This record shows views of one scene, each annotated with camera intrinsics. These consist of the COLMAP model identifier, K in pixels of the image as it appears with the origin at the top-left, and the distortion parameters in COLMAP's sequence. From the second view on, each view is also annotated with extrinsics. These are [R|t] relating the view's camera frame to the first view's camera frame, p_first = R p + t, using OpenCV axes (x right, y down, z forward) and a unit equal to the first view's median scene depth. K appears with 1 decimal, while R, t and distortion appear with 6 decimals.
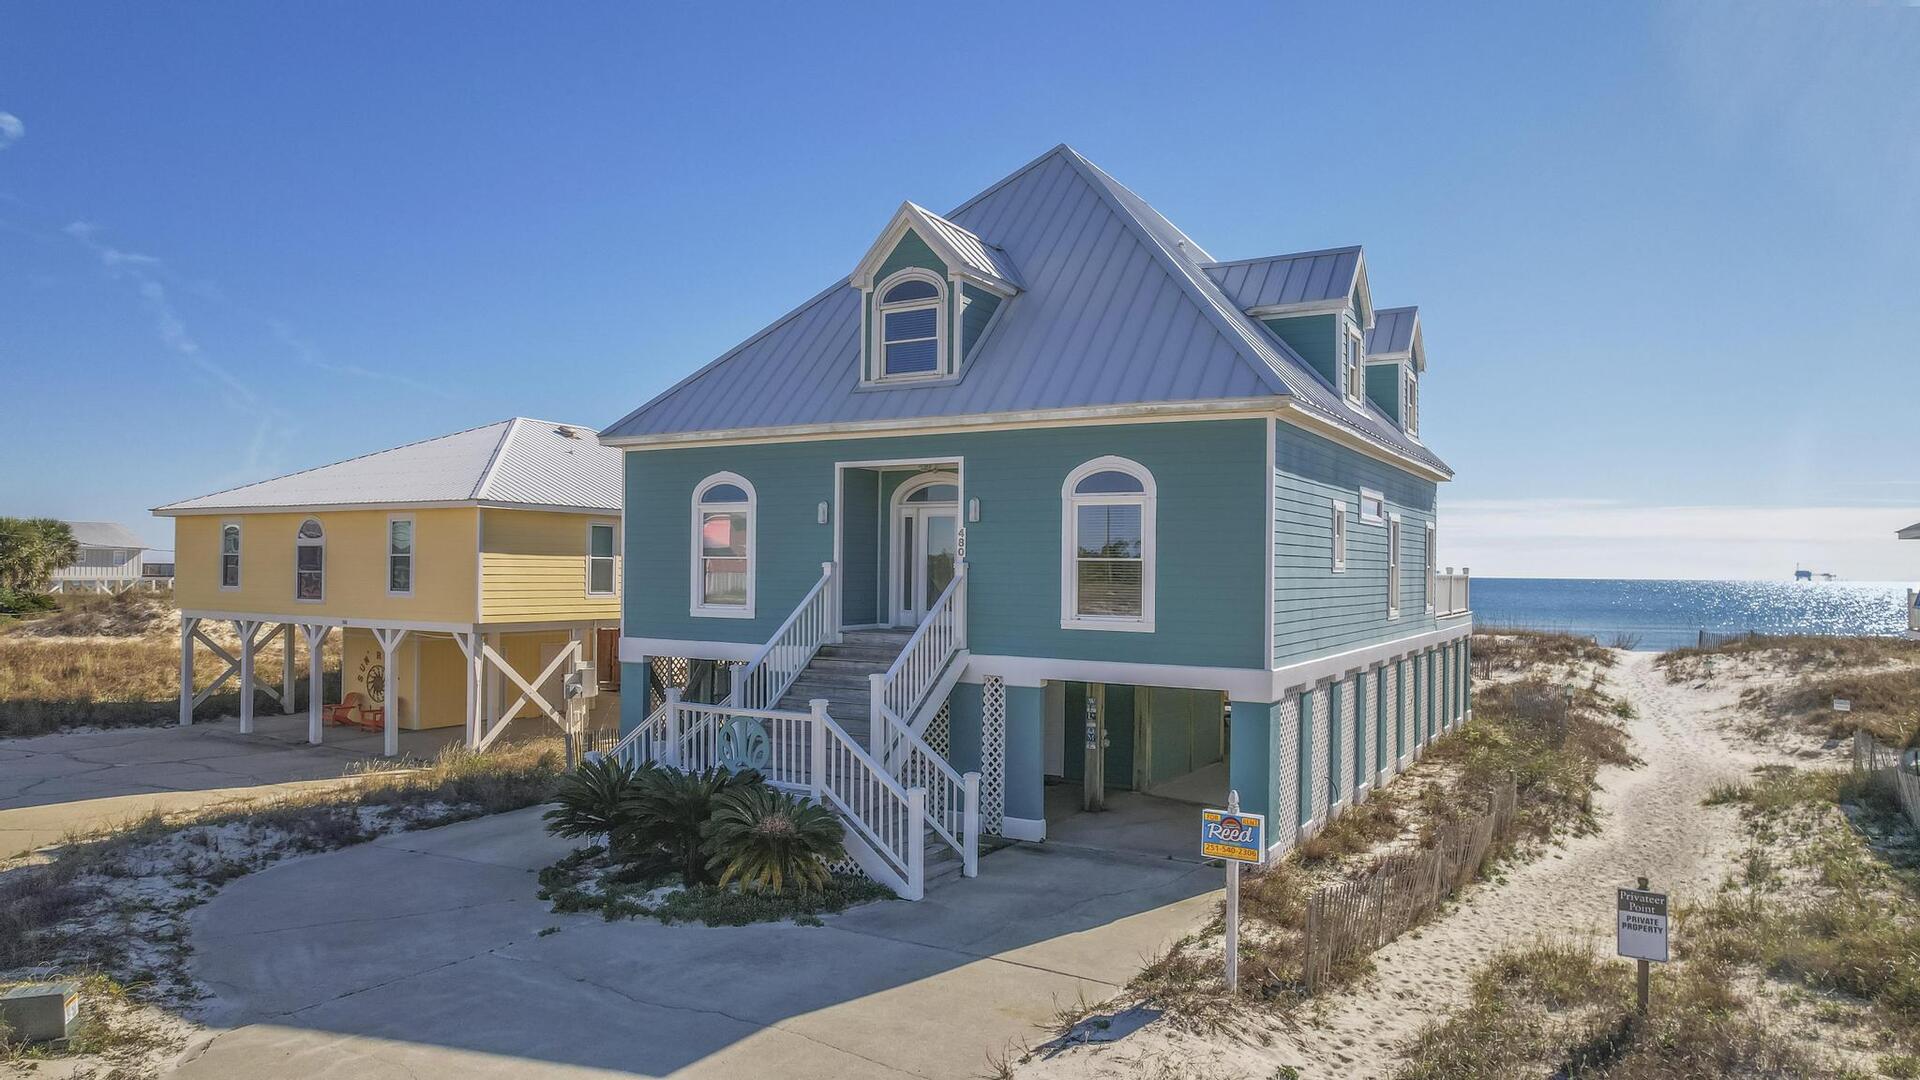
lens RADIAL K [[1236.5, 0, 960.0], [0, 1236.5, 540.0], [0, 0, 1]] dist [-0.077279, 0.072713]
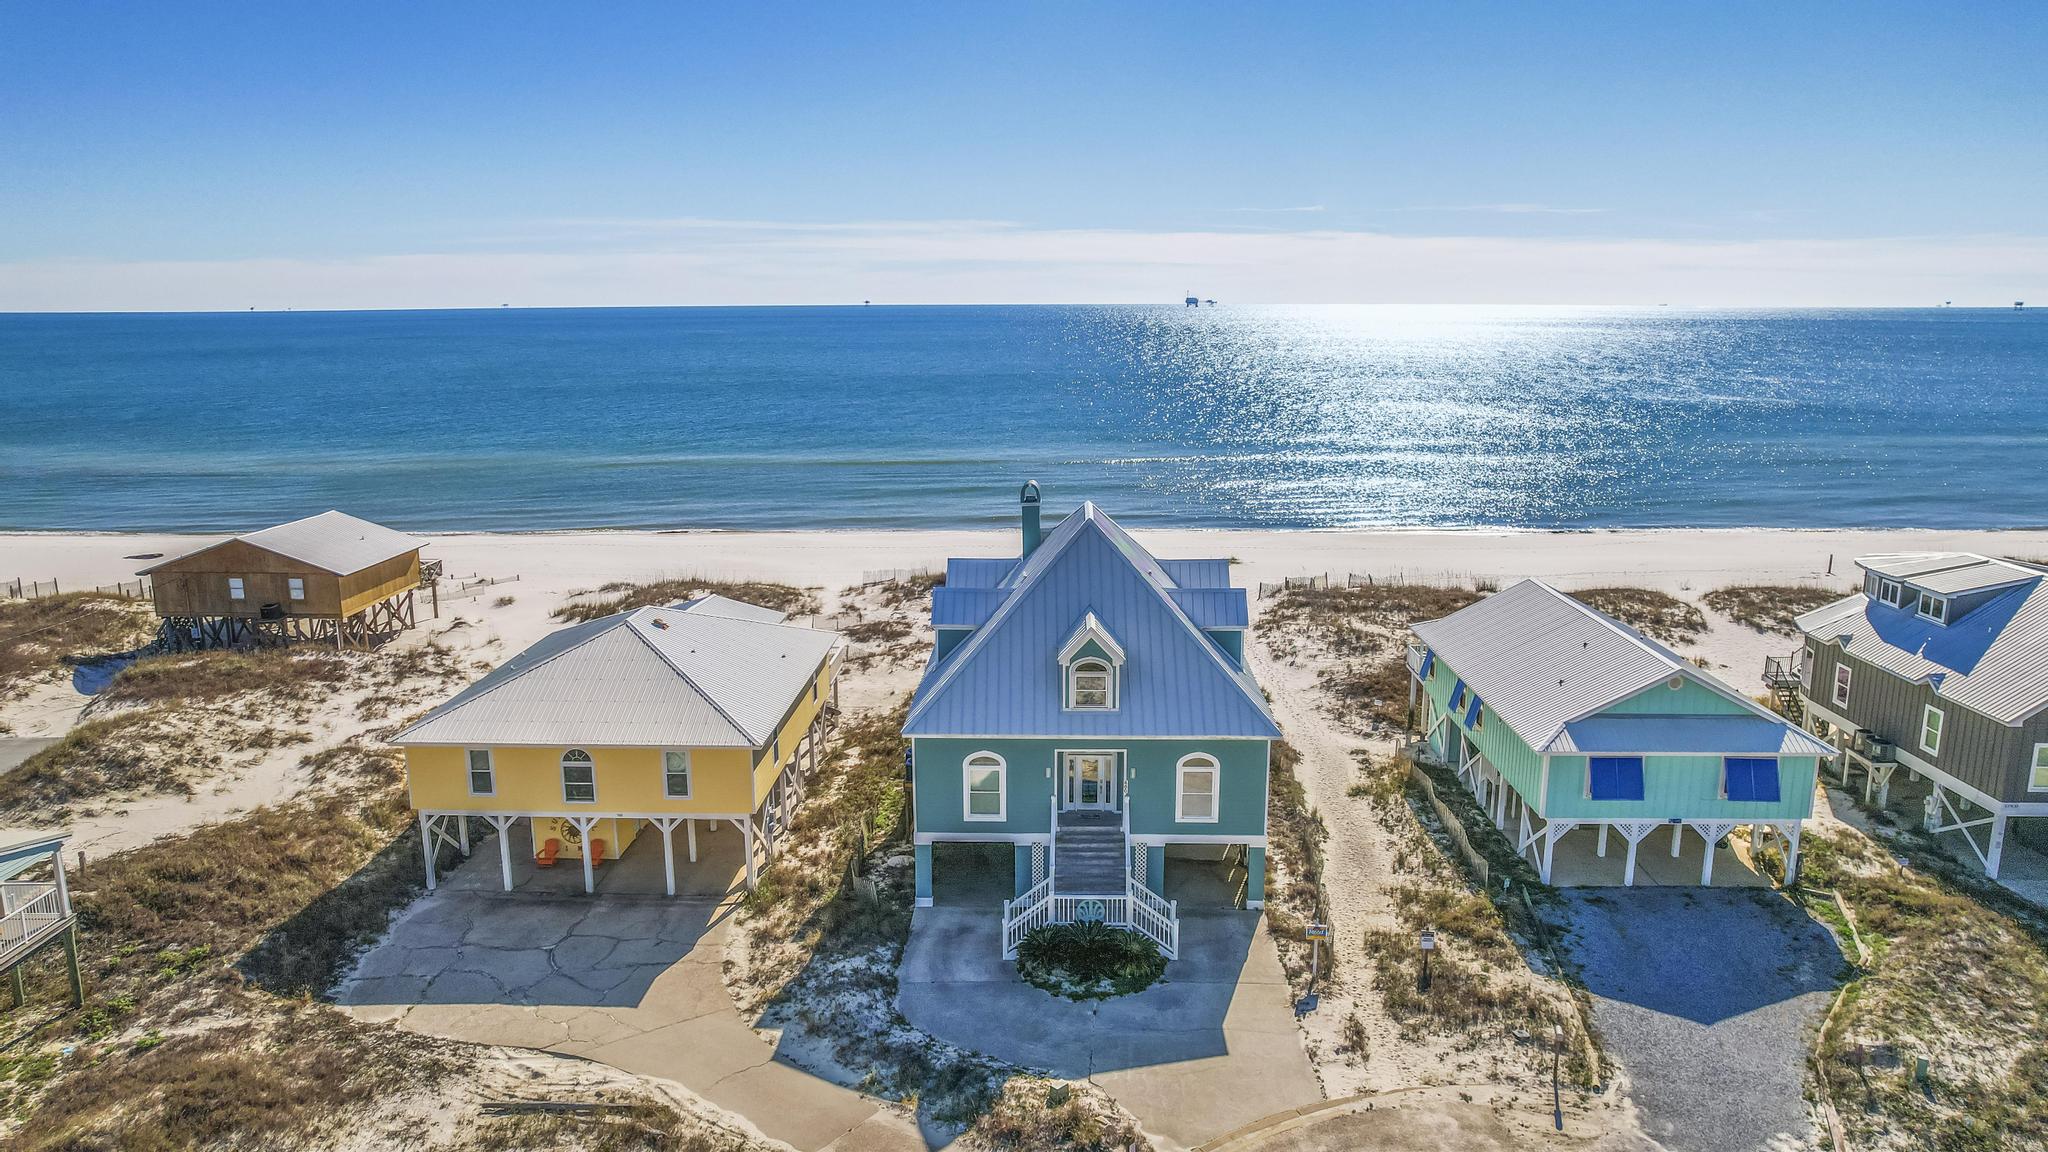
lens RADIAL K [[1361.3, 0, 1024.0], [0, 1361.3, 576.0], [0, 0, 1]] dist [-0.042452, 0.000901]
pose [[0.880972, -0.110099, 0.460182, -1.217092], [0.000904, 0.972942, 0.231046, -0.911753], [-0.473168, -0.203129, 0.857234, -0.902840]]
